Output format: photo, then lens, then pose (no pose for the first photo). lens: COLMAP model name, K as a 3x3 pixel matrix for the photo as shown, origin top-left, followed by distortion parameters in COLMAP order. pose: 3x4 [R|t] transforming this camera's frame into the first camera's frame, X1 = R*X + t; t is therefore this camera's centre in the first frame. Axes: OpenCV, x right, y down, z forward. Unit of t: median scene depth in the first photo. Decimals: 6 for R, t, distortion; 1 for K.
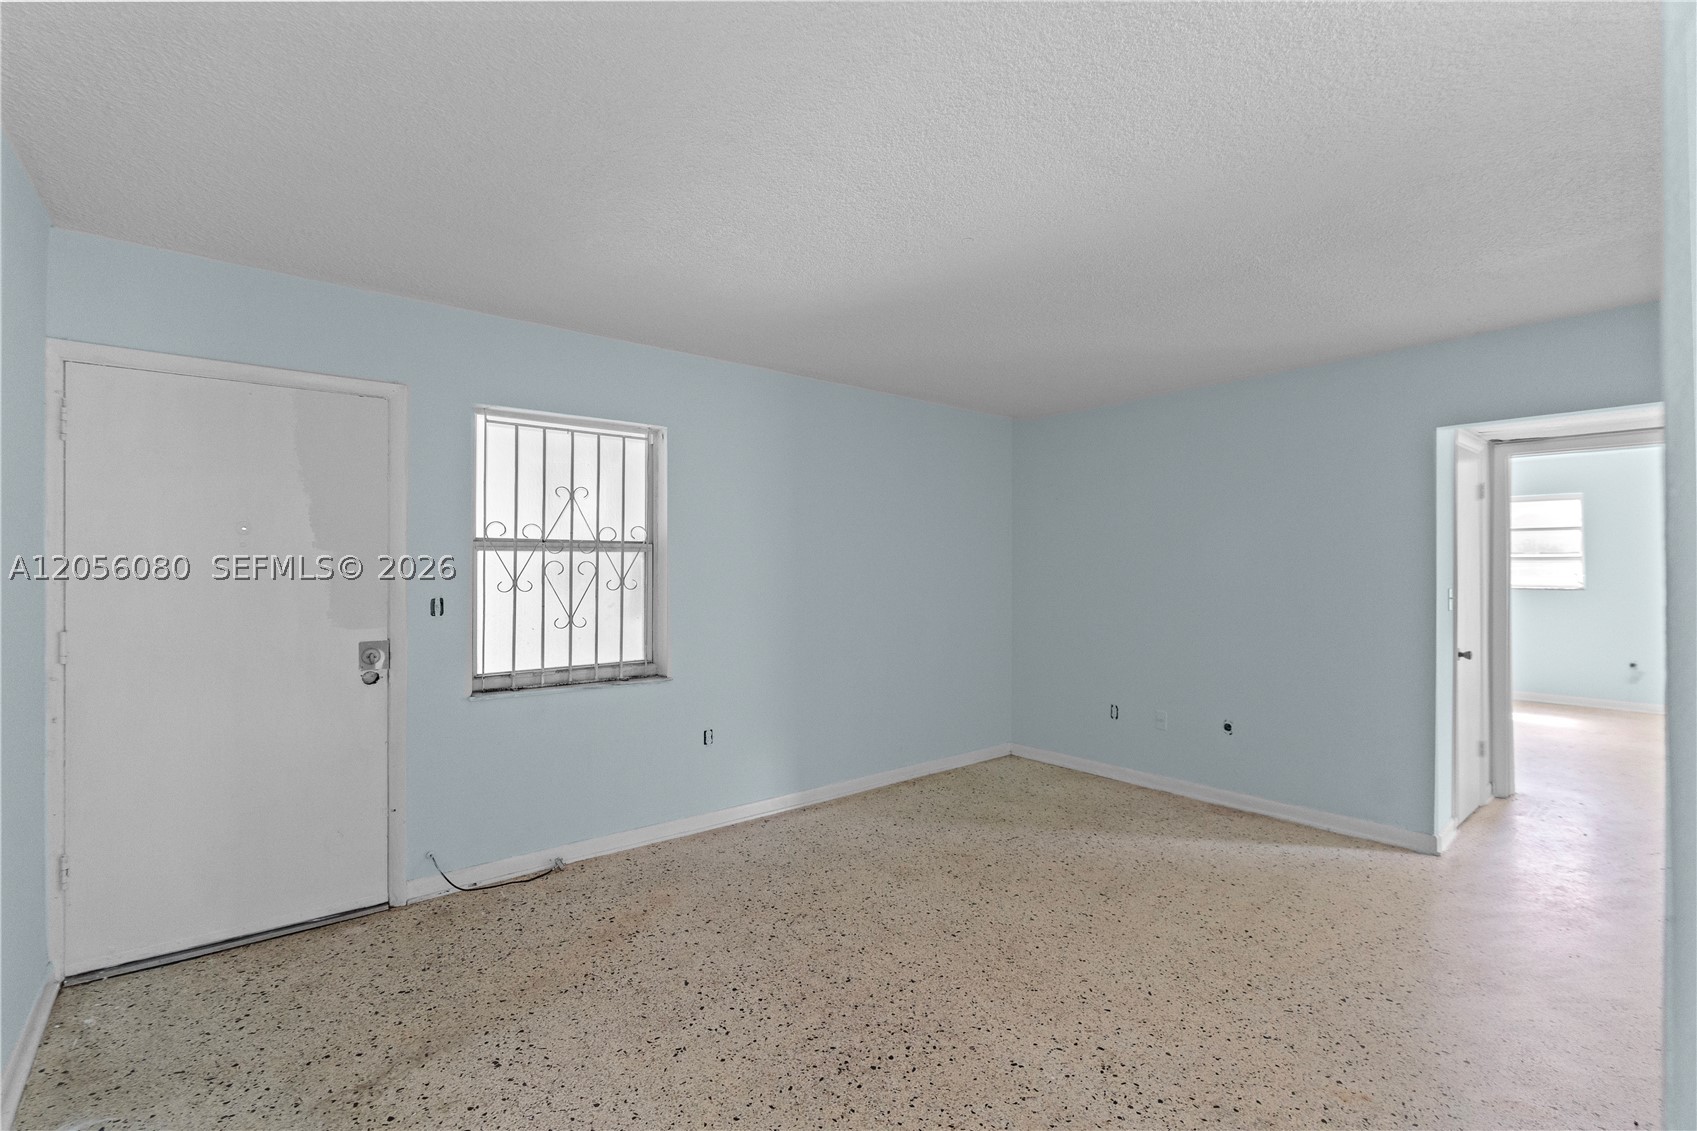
lens RADIAL K [[767.0, 0, 848.5], [0, 767.0, 565.5], [0, 0, 1]] dist [-0.000448, 0.000094]
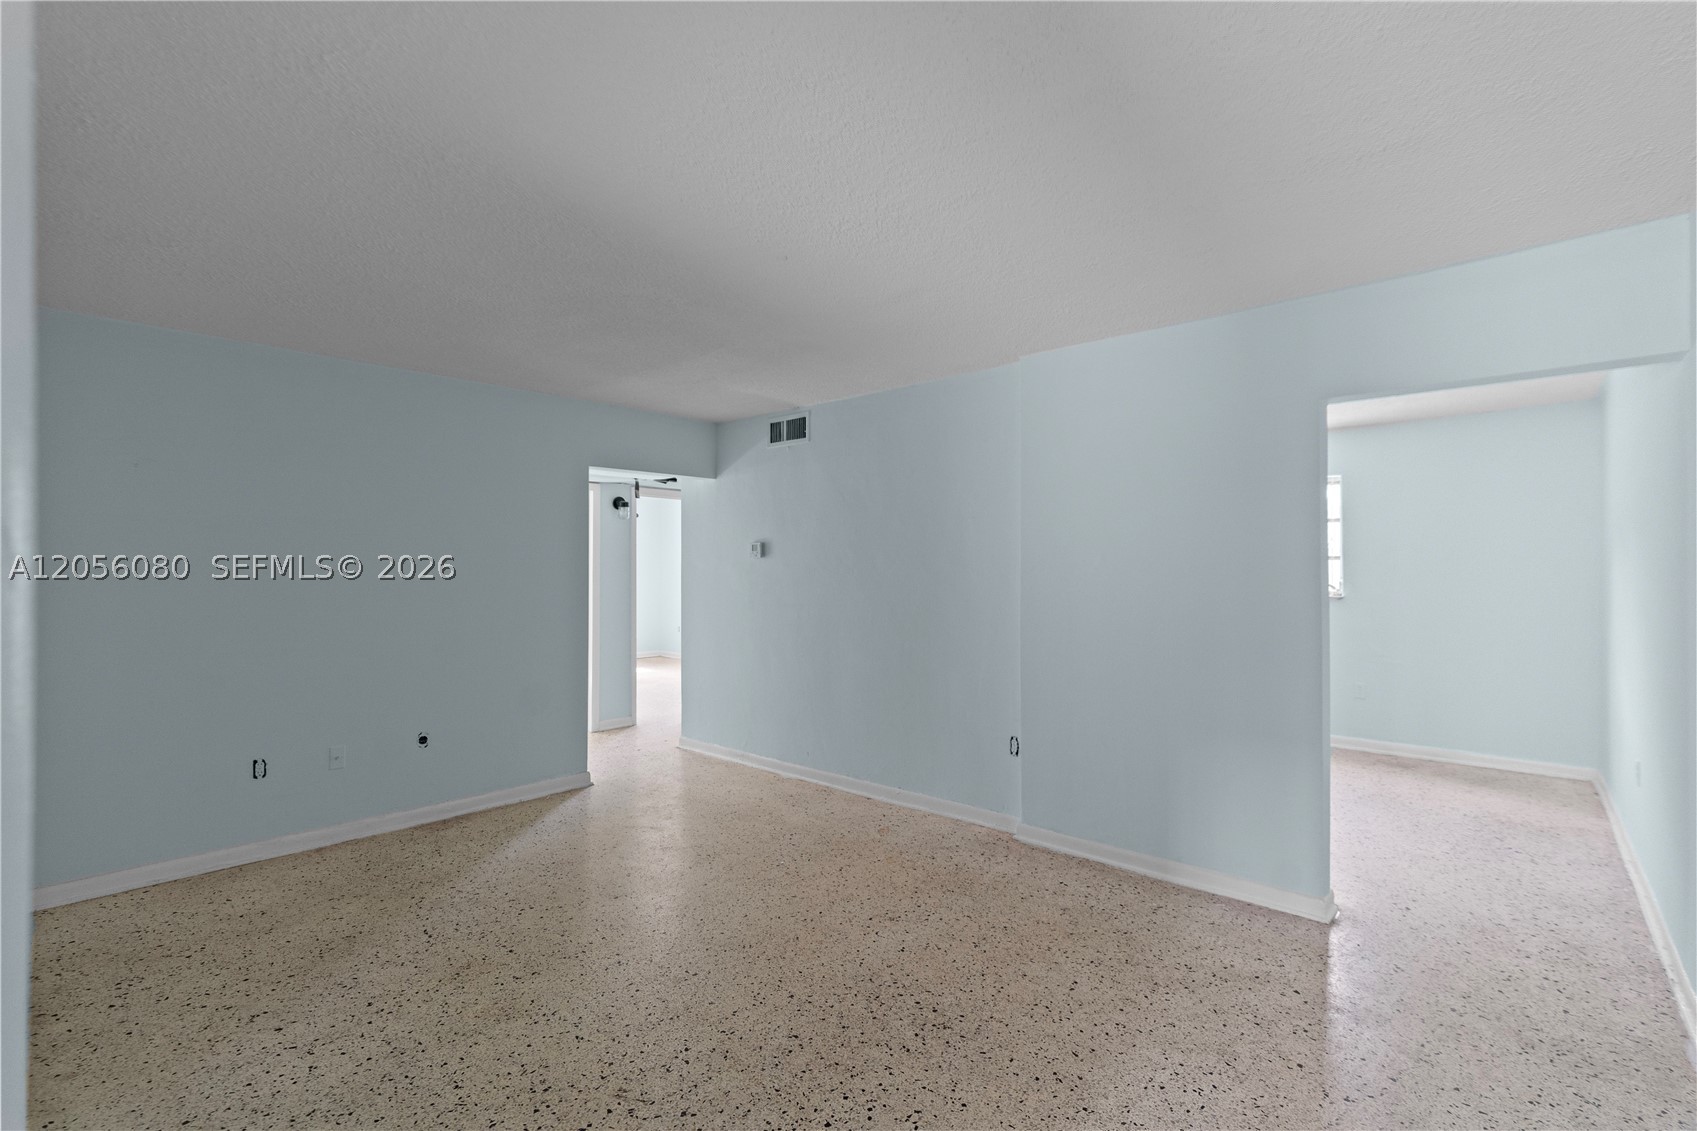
lens RADIAL K [[767.0, 0, 848.5], [0, 767.0, 565.5], [0, 0, 1]] dist [-0.000448, 0.000094]
pose [[-0.148510, 0.006665, 0.988888, -0.601261], [-0.002244, 0.999972, -0.007077, 0.002318], [-0.988908, -0.003270, -0.148491, 0.725205]]
